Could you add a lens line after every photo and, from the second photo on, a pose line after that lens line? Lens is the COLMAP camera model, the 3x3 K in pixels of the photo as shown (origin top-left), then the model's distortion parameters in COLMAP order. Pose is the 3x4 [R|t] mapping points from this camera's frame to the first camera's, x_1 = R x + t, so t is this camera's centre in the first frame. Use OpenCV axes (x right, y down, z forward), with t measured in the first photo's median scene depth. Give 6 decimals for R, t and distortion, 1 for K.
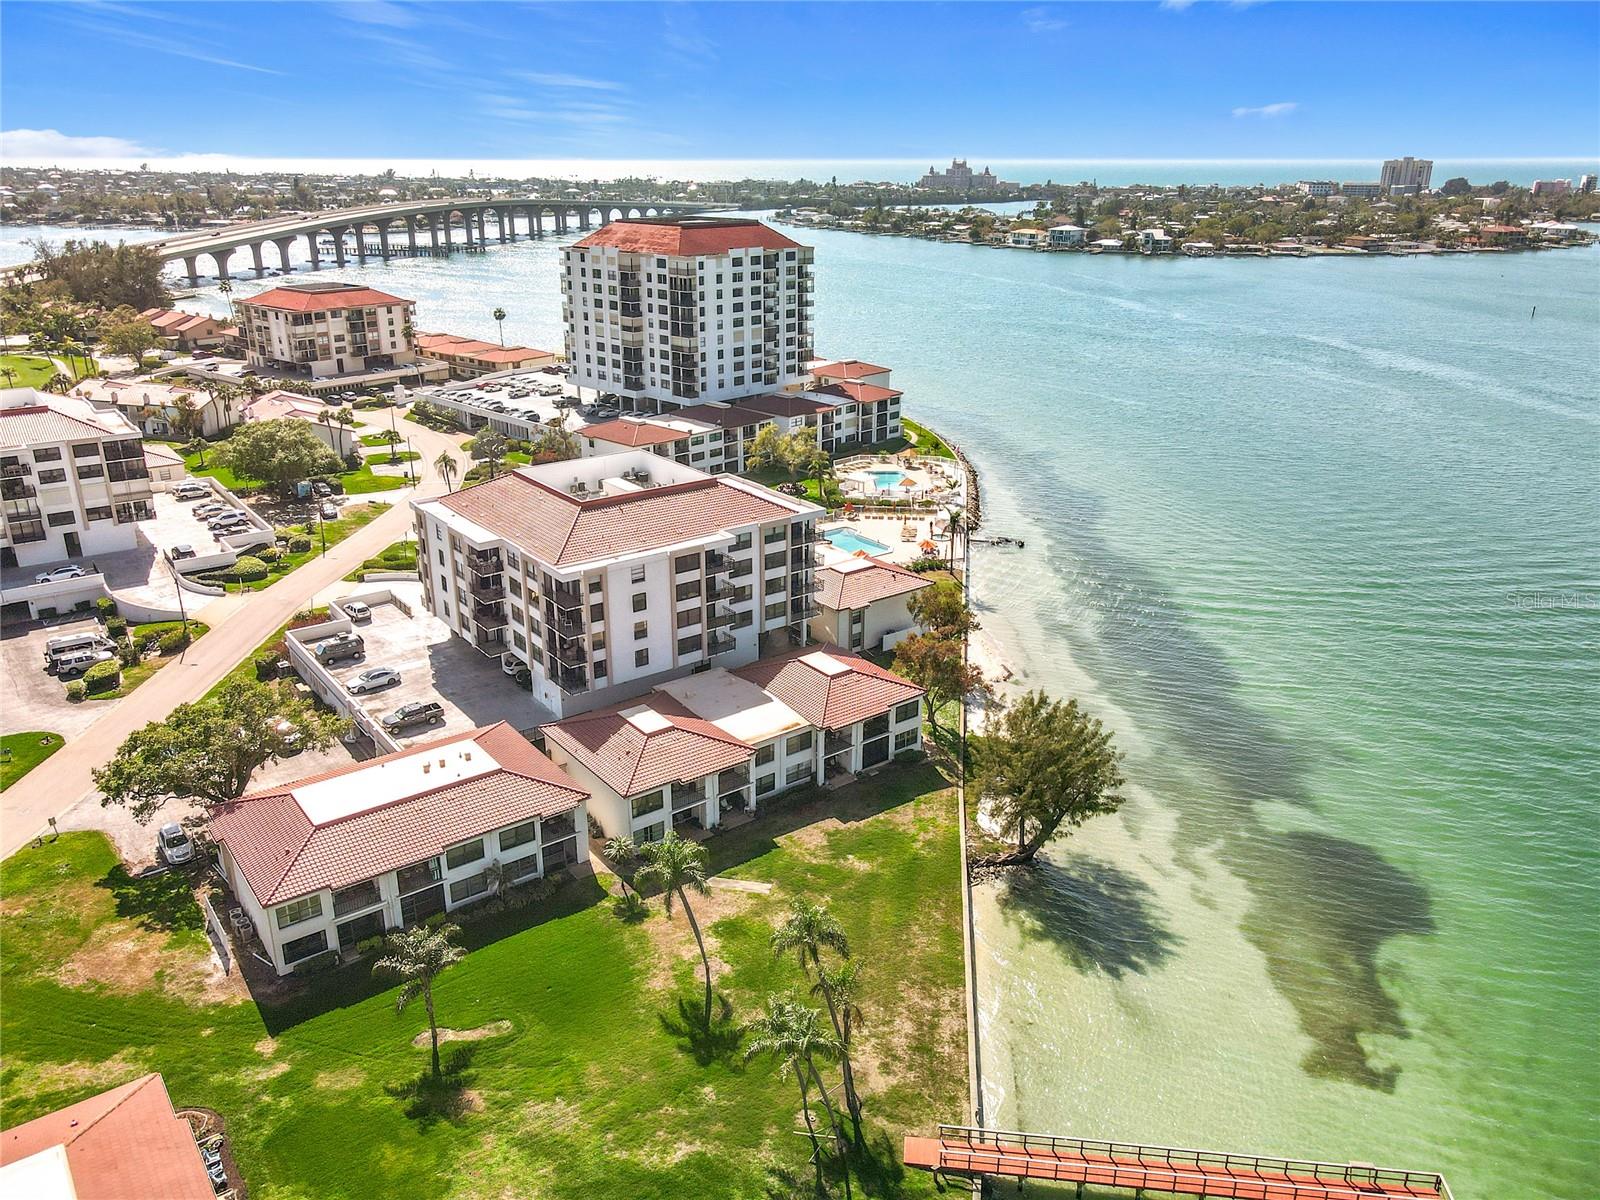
lens RADIAL K [[1190.6, 0, 807.7], [0, 1190.6, 596.2], [0, 0, 1]] dist [-0.026445, 0.077362]
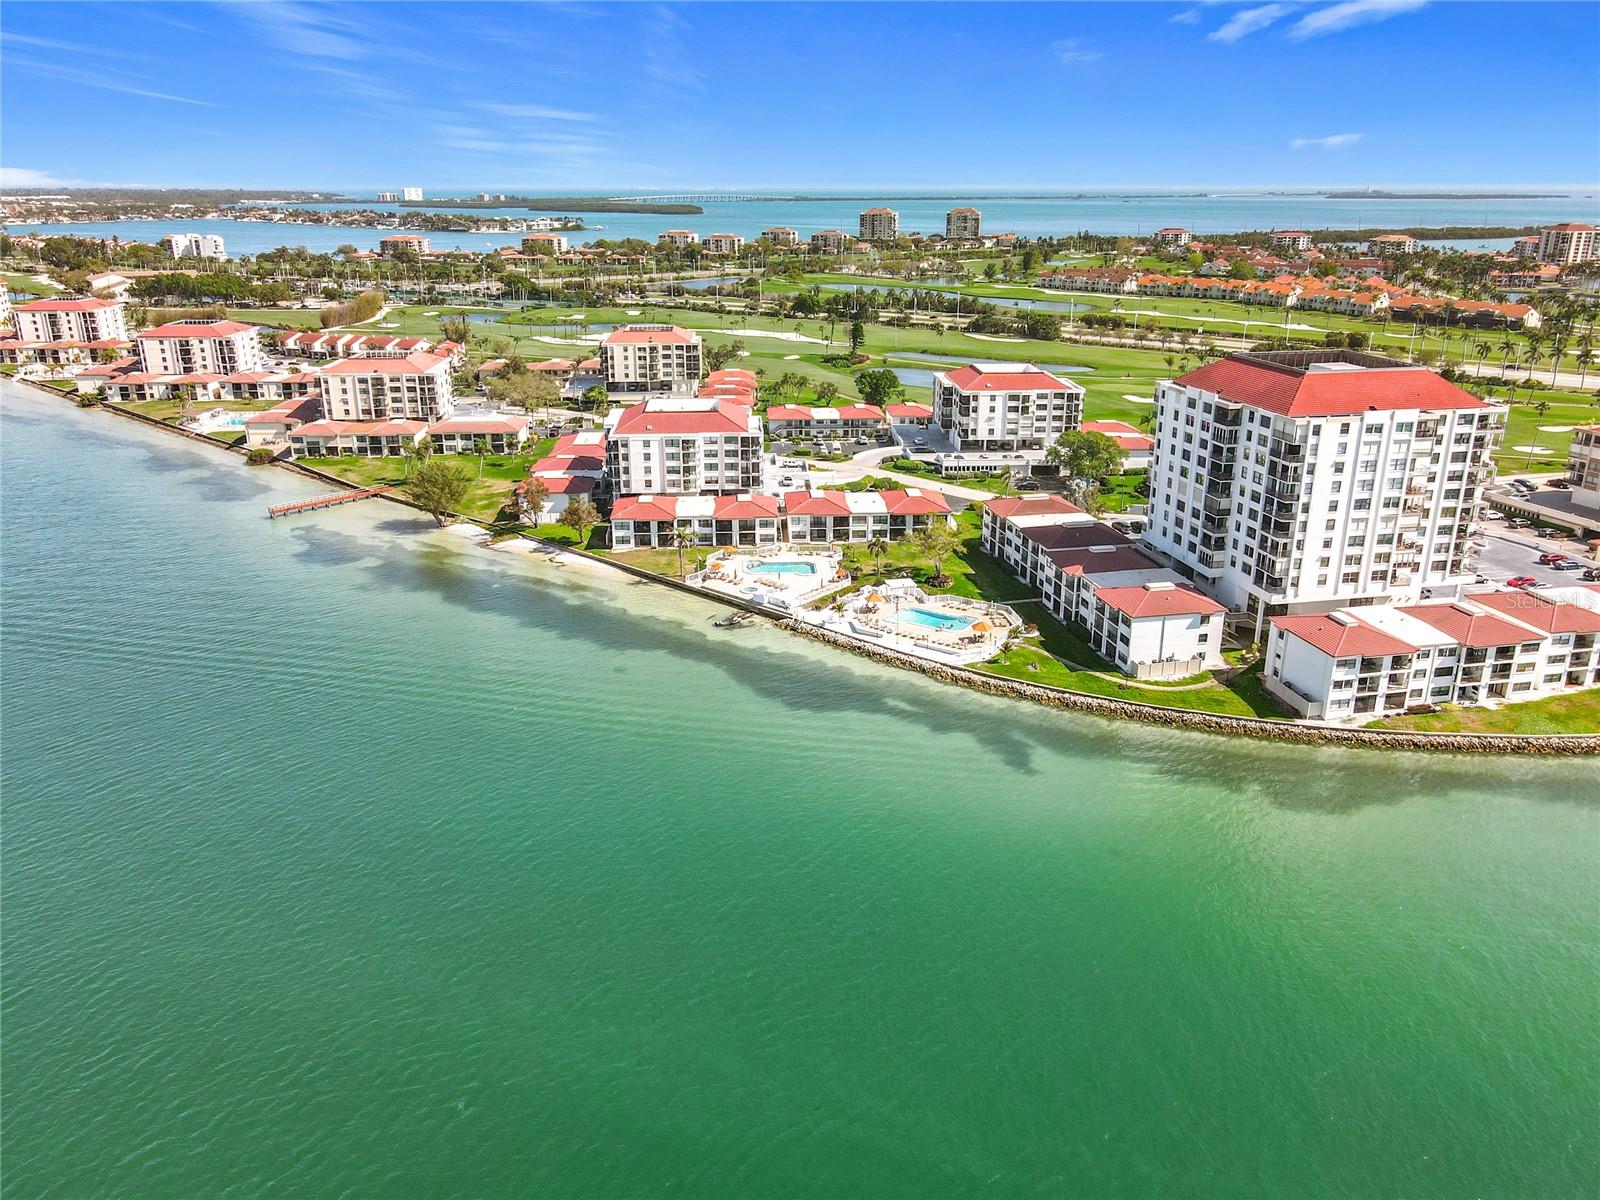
lens RADIAL K [[1179.4, 0, 796.1], [0, 1179.4, 629.9], [0, 0, 1]] dist [-0.001415, 0.029269]
pose [[-0.566453, 0.287041, -0.772489, 0.802993], [-0.290897, 0.807392, 0.513320, -0.506129], [0.771045, 0.515486, -0.373850, 1.197928]]
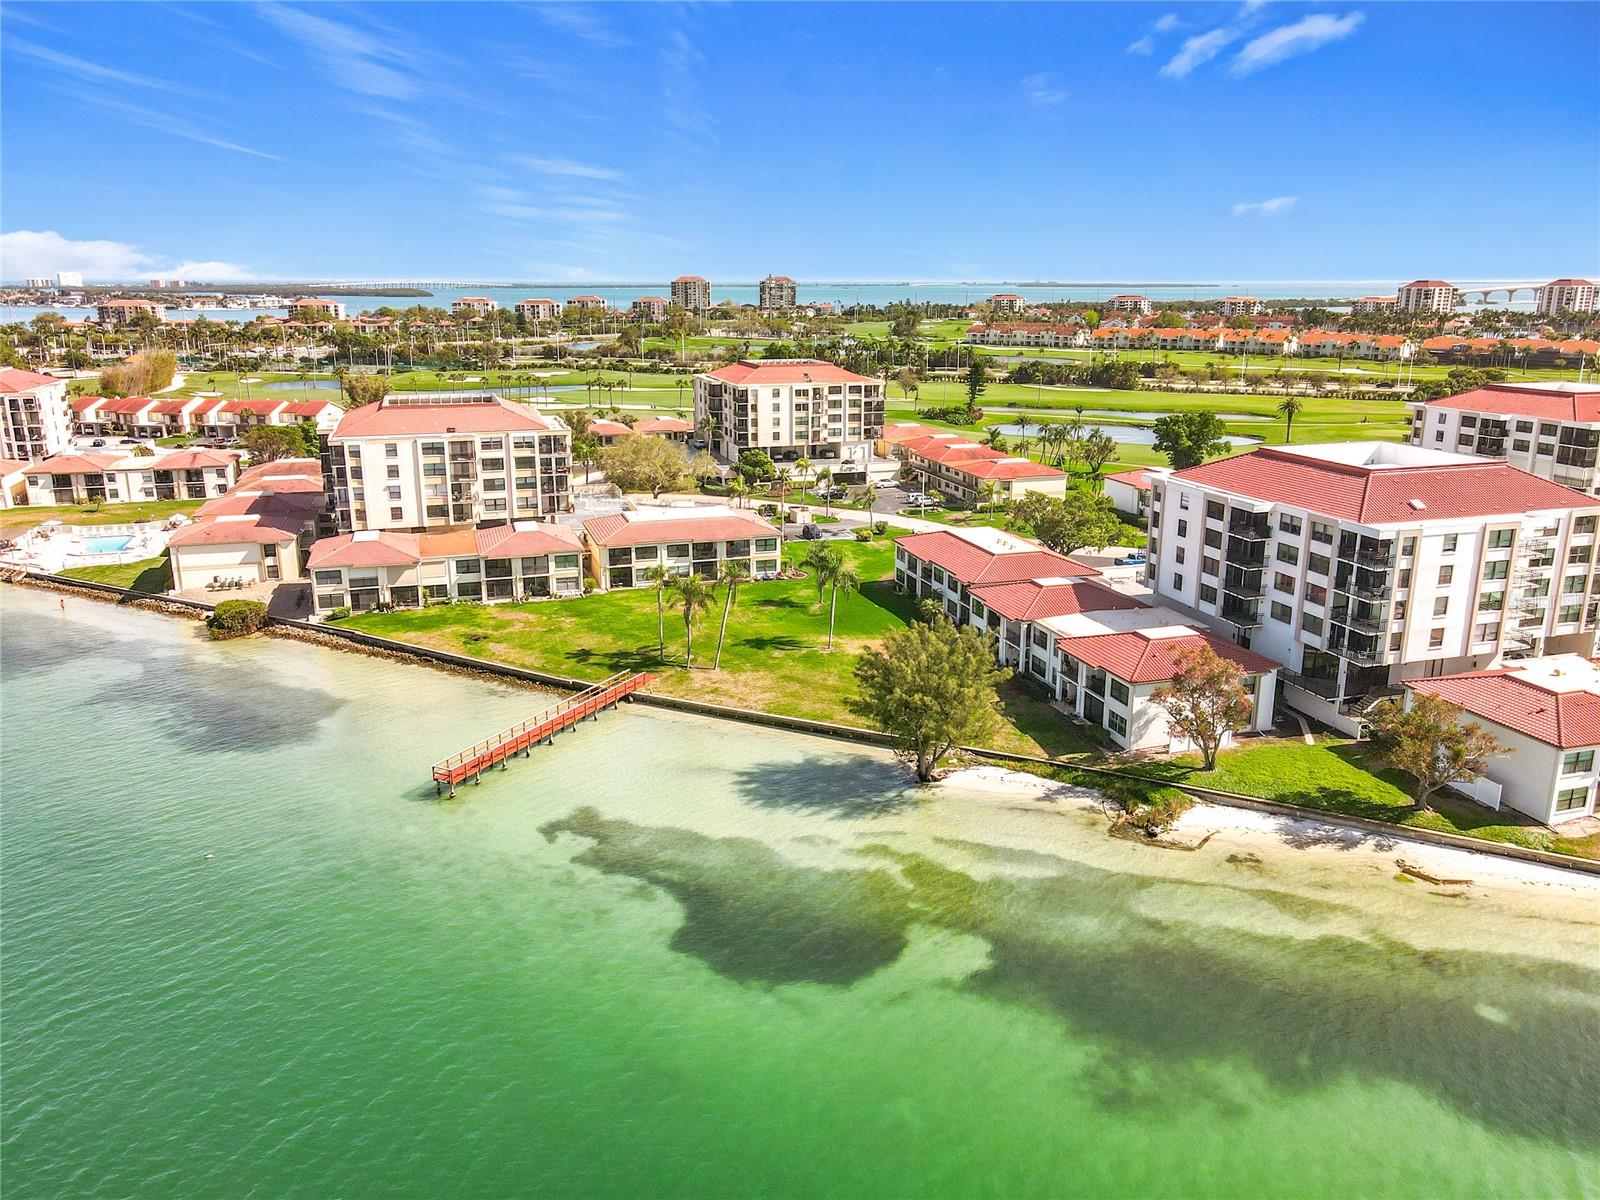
lens RADIAL K [[1194.1, 0, 800.0], [0, 1194.1, 600.0], [0, 0, 1]] dist [-0.008470, 0.033376]
pose [[-0.345407, 0.239775, -0.907305, 0.498213], [-0.330389, 0.873843, 0.356710, -0.106699], [0.878372, 0.422974, -0.222612, 0.485064]]
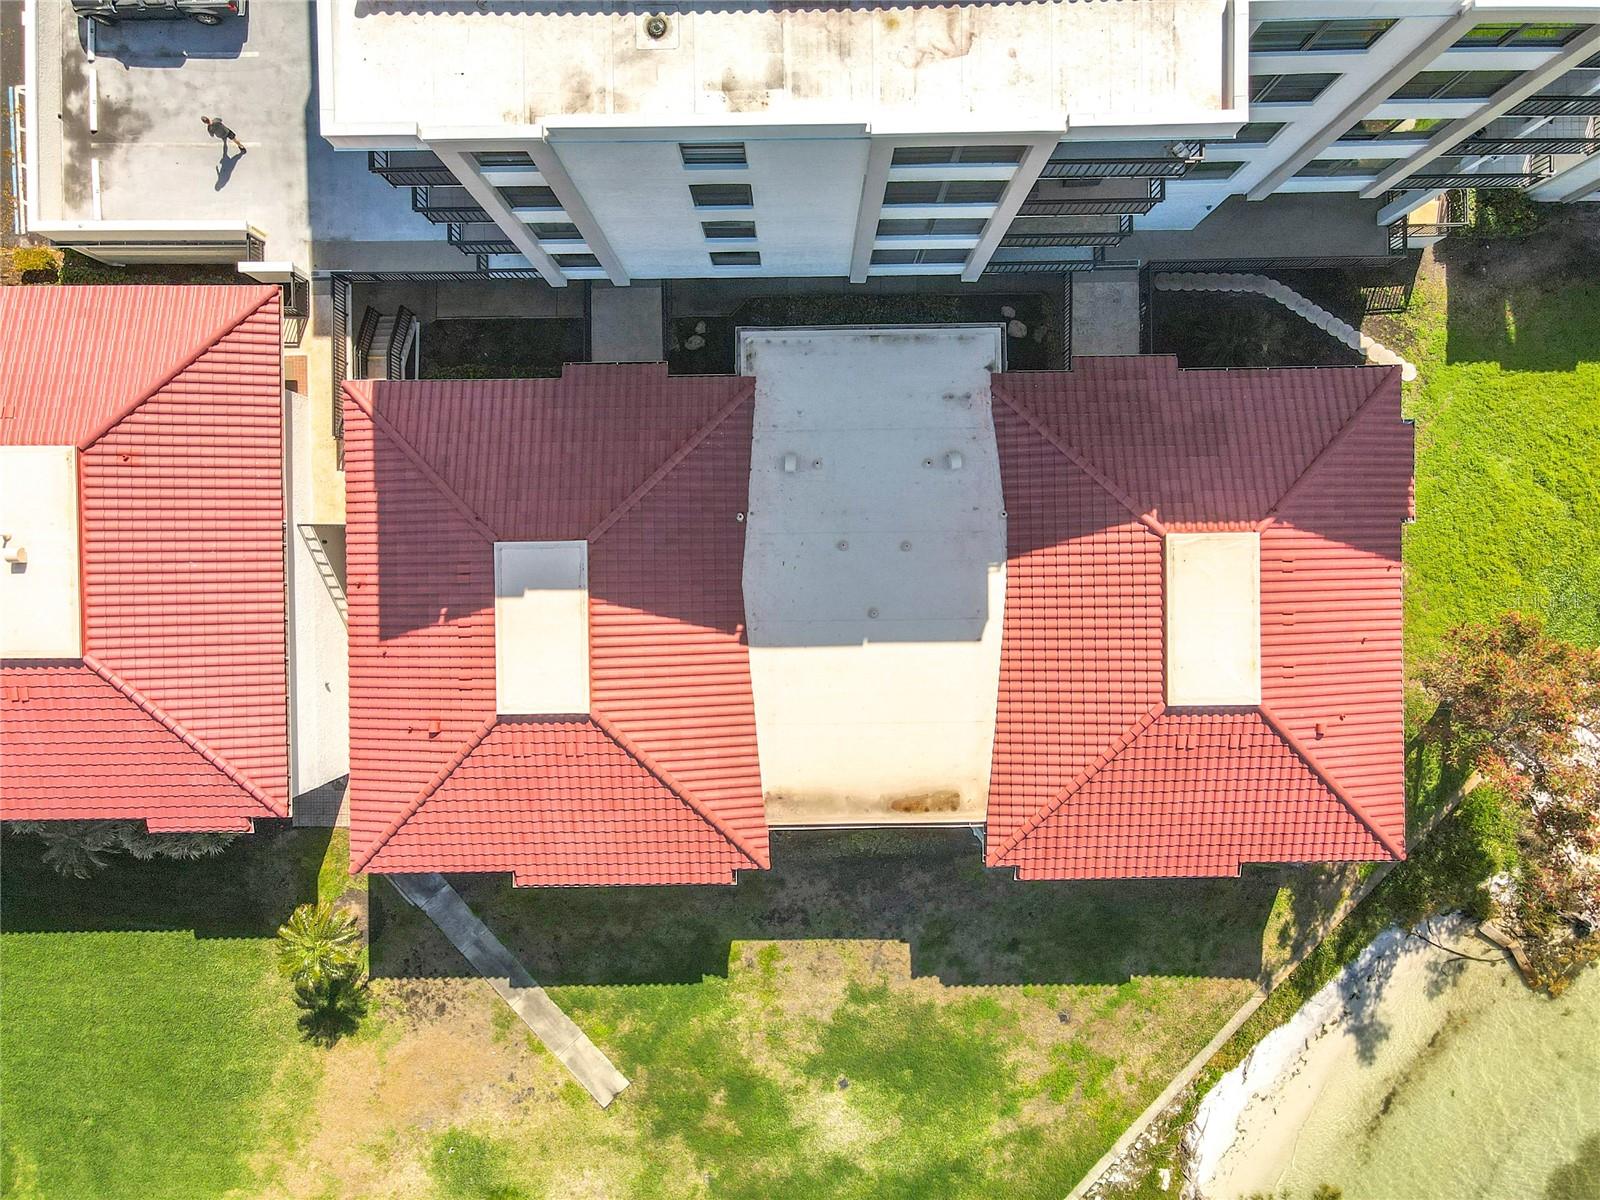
lens RADIAL K [[1147.6, 0, 803.1], [0, 1147.6, 589.0], [0, 0, 1]] dist [0.001977, 0.007009]
pose [[0.802285, 0.596924, 0.004597, -0.039501], [-0.206732, 0.270614, 0.940229, -0.103387], [0.560001, -0.755281, 0.340513, 0.434412]]
